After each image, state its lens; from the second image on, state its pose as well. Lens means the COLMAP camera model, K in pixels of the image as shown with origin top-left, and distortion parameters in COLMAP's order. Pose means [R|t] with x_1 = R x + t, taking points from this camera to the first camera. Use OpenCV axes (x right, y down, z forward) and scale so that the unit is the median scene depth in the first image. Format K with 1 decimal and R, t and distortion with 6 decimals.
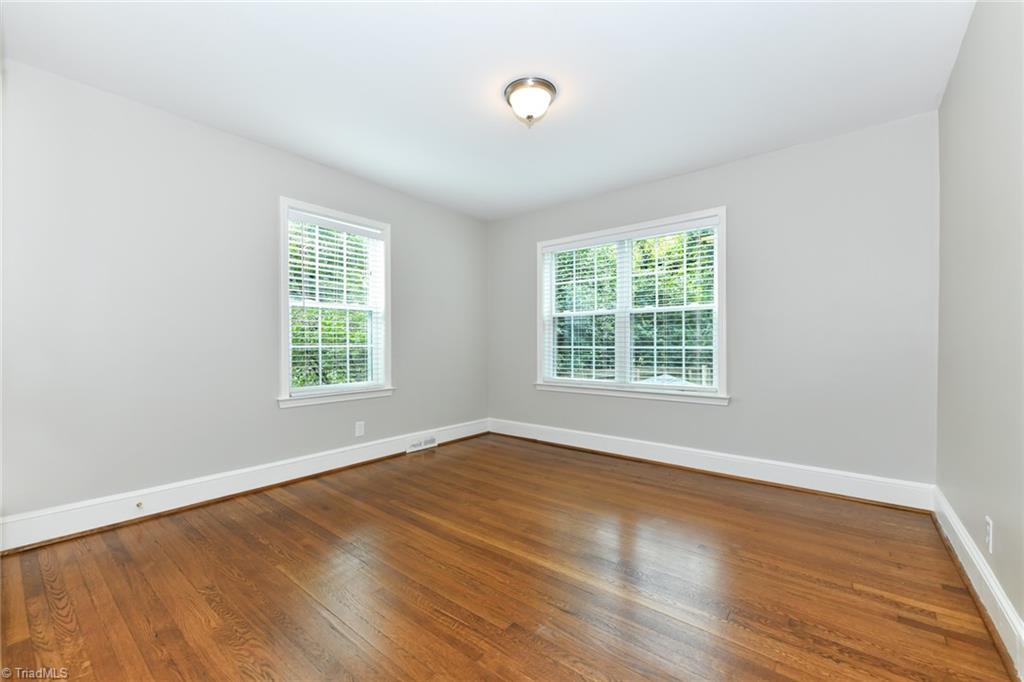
lens RADIAL K [[411.5, 0, 509.4], [0, 411.5, 346.9], [0, 0, 1]] dist [0.029351, -0.009801]
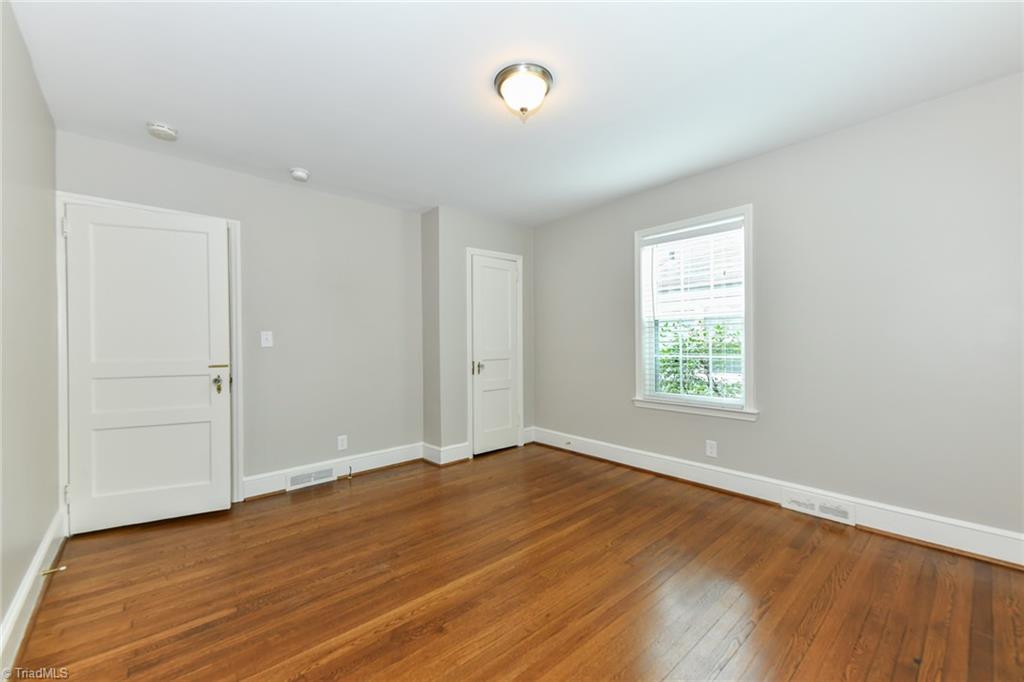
lens RADIAL K [[411.5, 0, 509.4], [0, 411.5, 346.9], [0, 0, 1]] dist [0.029351, -0.009801]
pose [[-0.165701, 0.015398, -0.986056, 0.749423], [-0.000959, 0.999875, 0.015775, -0.046339], [0.986176, 0.003560, -0.165665, 0.893086]]
